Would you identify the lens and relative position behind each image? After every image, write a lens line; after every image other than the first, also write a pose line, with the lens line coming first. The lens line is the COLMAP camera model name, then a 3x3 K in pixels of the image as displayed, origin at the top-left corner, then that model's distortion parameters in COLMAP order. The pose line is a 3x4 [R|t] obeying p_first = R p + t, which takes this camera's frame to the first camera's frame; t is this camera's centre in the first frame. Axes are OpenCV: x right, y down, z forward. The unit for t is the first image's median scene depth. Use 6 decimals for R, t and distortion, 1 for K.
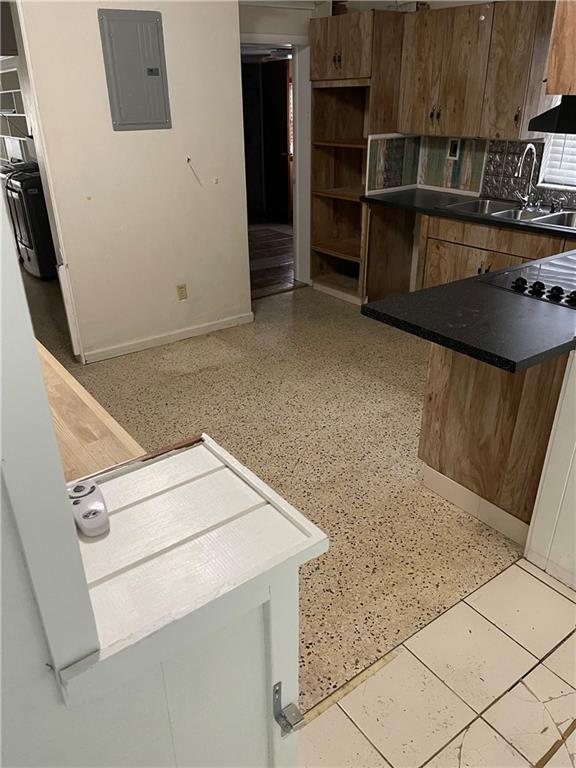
lens RADIAL K [[577.5, 0, 281.7], [0, 577.5, 388.3], [0, 0, 1]] dist [0.011715, -0.010380]
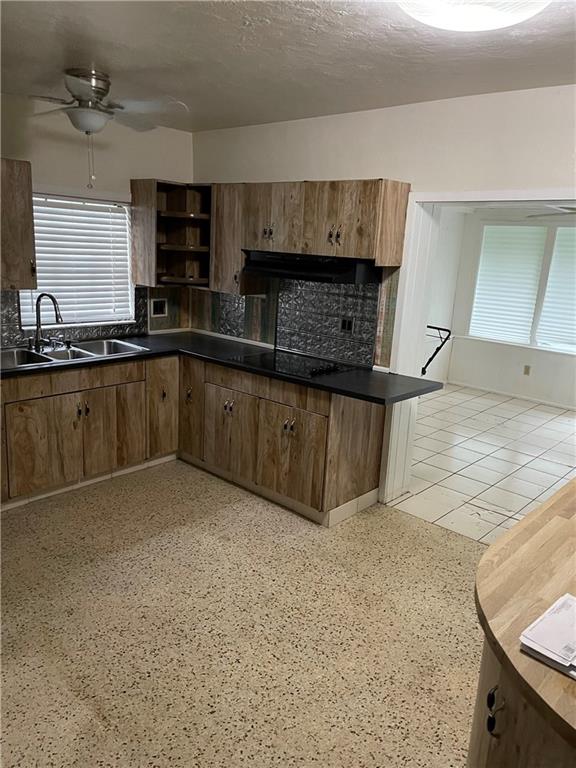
lens RADIAL K [[577.5, 0, 281.7], [0, 577.5, 380.9], [0, 0, 1]] dist [0.011715, -0.010380]
pose [[-0.193693, -0.221559, 0.955717, -0.709769], [0.405514, 0.868971, 0.283633, -0.418102], [-0.893332, 0.442495, -0.078468, 0.793993]]
